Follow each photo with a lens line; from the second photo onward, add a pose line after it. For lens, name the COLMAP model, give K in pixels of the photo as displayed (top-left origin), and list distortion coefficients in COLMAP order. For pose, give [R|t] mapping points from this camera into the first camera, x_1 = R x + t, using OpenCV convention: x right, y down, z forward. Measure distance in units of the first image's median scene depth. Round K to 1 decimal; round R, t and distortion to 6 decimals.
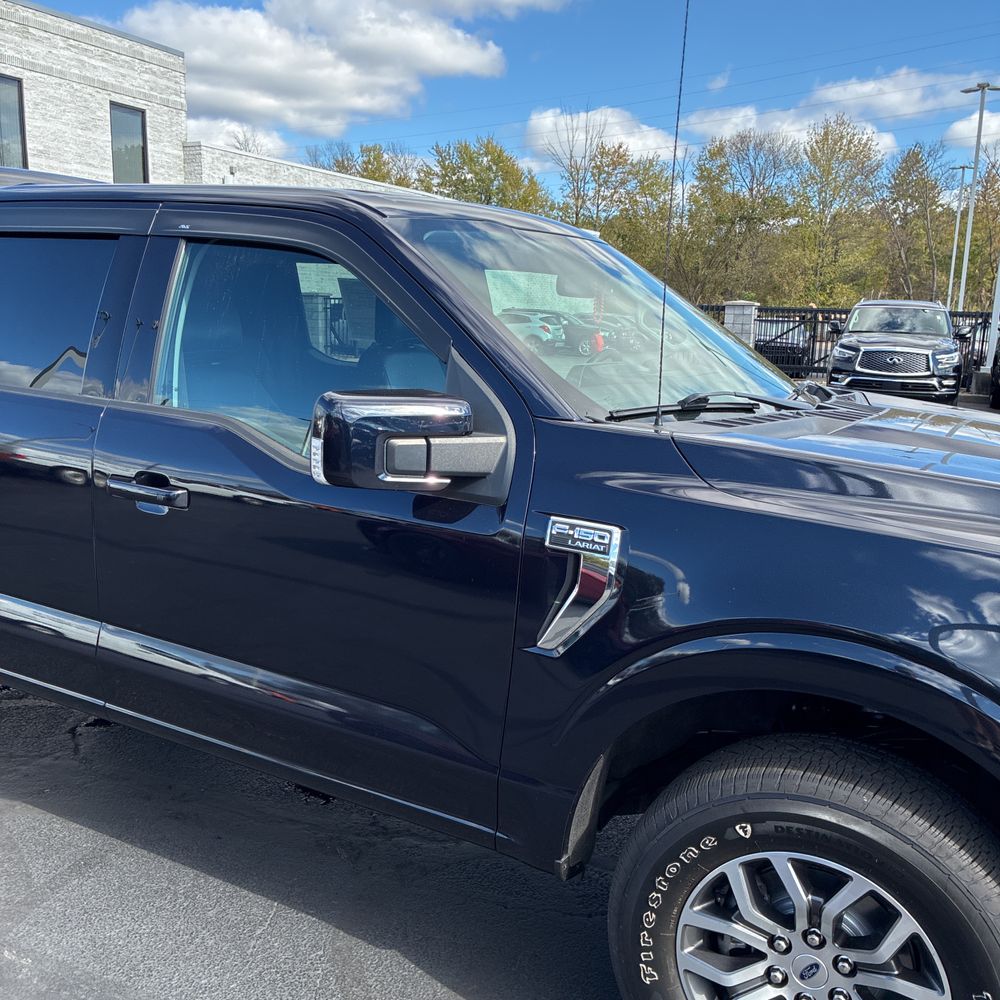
lens RADIAL K [[1019.2, 0, 497.7], [0, 1019.2, 517.0], [0, 0, 1]] dist [0.000016, -0.024257]
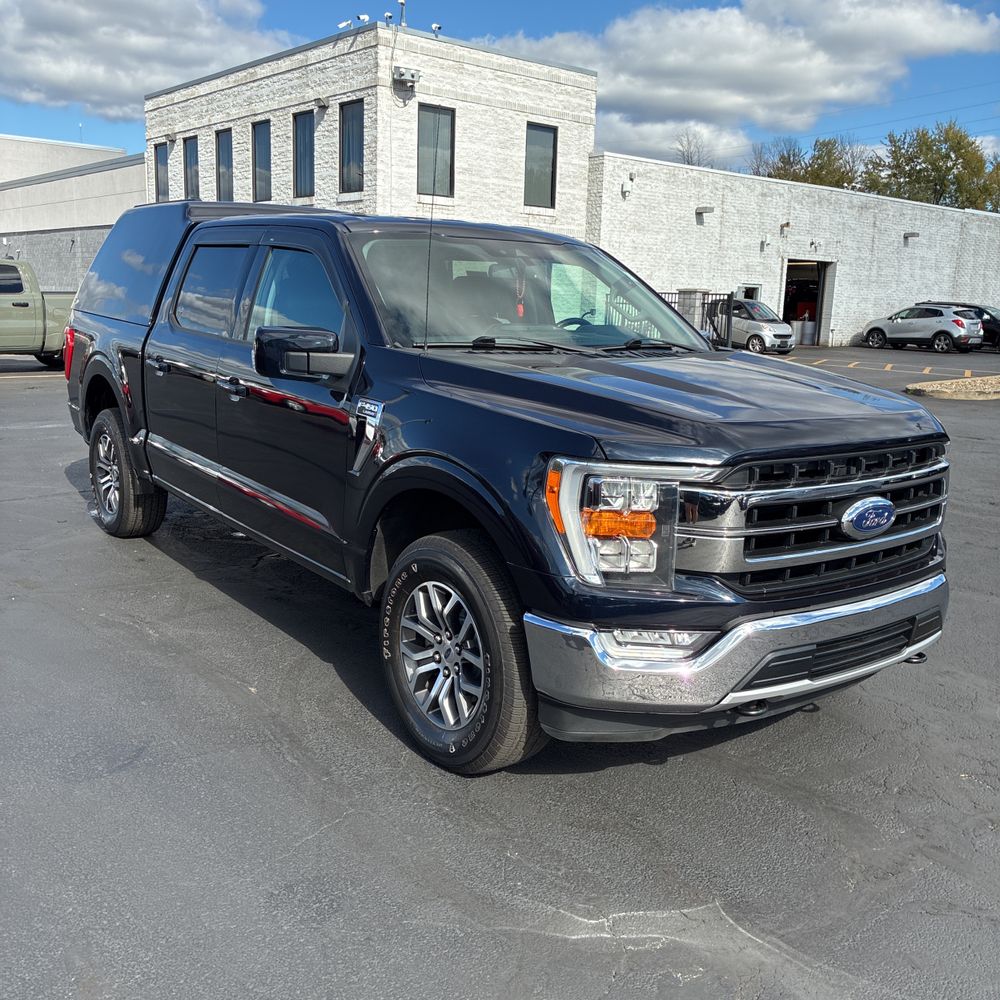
lens RADIAL K [[1064.1, 0, 500.0], [0, 1064.1, 500.0], [0, 0, 1]] dist [-0.015948, 0.043483]
pose [[0.903212, 0.078345, -0.421983, 0.117927], [-0.088289, 0.996087, -0.004040, 0.018245], [0.420015, 0.040905, 0.906595, -0.067243]]
